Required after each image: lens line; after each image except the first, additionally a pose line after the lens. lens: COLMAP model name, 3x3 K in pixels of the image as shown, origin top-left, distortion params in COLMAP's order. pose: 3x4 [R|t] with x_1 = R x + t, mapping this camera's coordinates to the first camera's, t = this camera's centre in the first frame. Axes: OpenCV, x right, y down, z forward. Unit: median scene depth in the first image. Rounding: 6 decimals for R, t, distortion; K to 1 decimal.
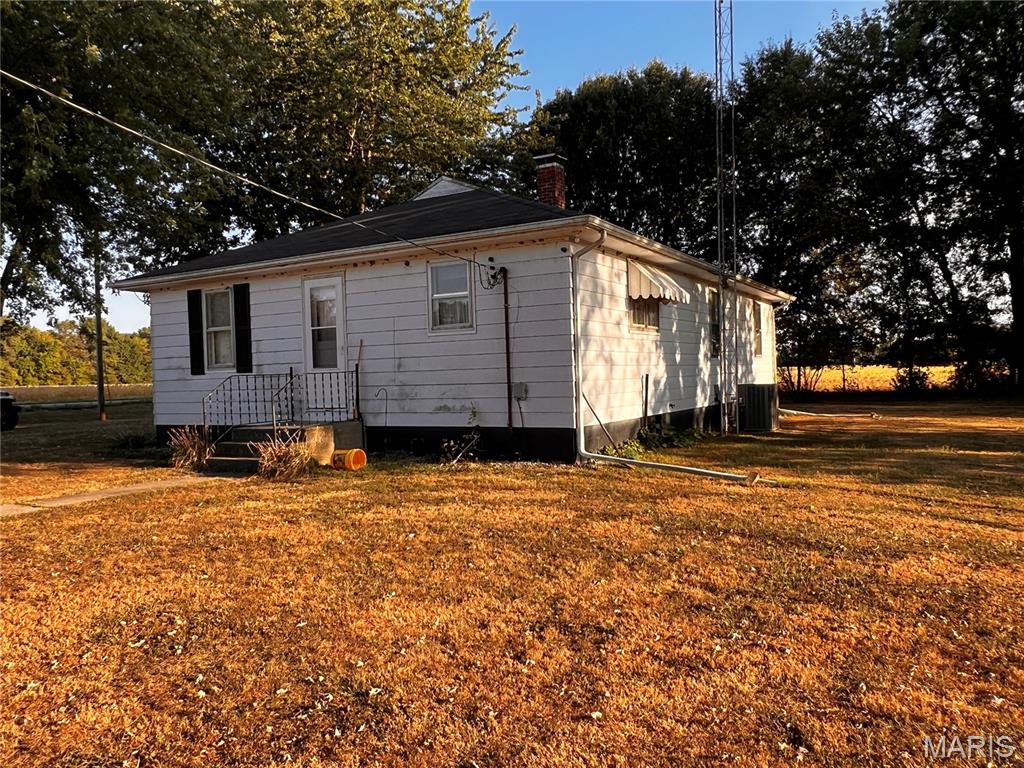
lens RADIAL K [[776.3, 0, 512.1], [0, 776.3, 383.3], [0, 0, 1]] dist [0.044292, -0.040975]
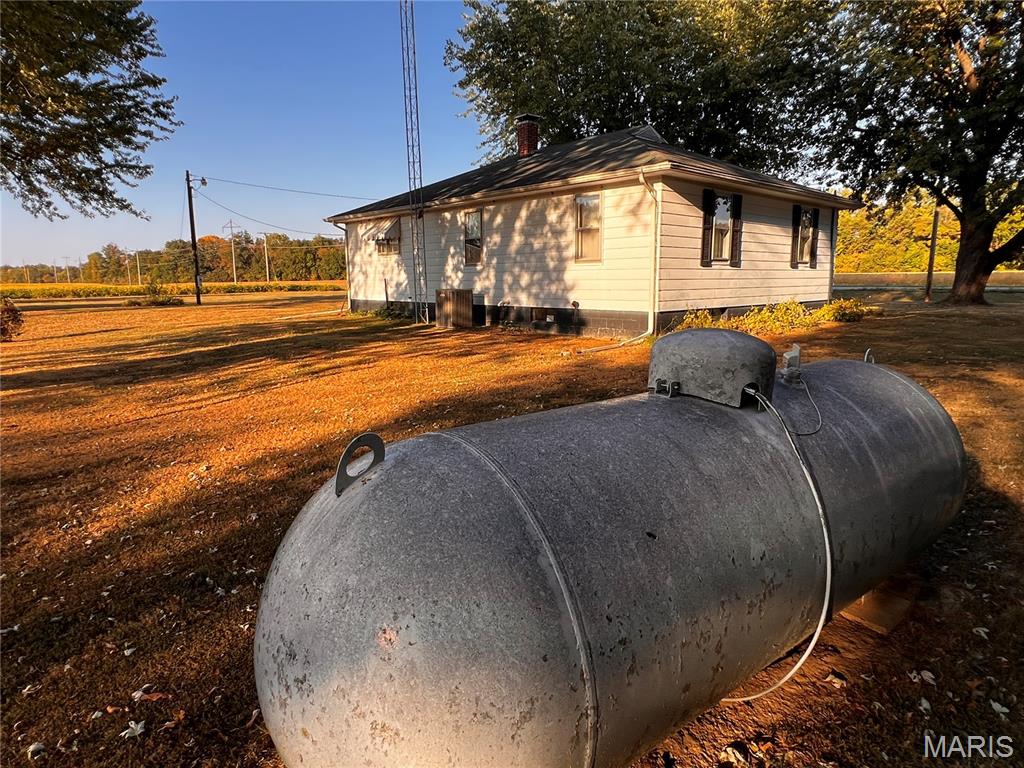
lens RADIAL K [[600.1, 0, 512.3], [0, 600.1, 382.8], [0, 0, 1]] dist [0.001112, -0.000131]
pose [[-0.300874, 0.202665, -0.931881, 1.473676], [0.012813, 0.977929, 0.208543, -0.066307], [0.953578, 0.050805, -0.296831, 1.708202]]
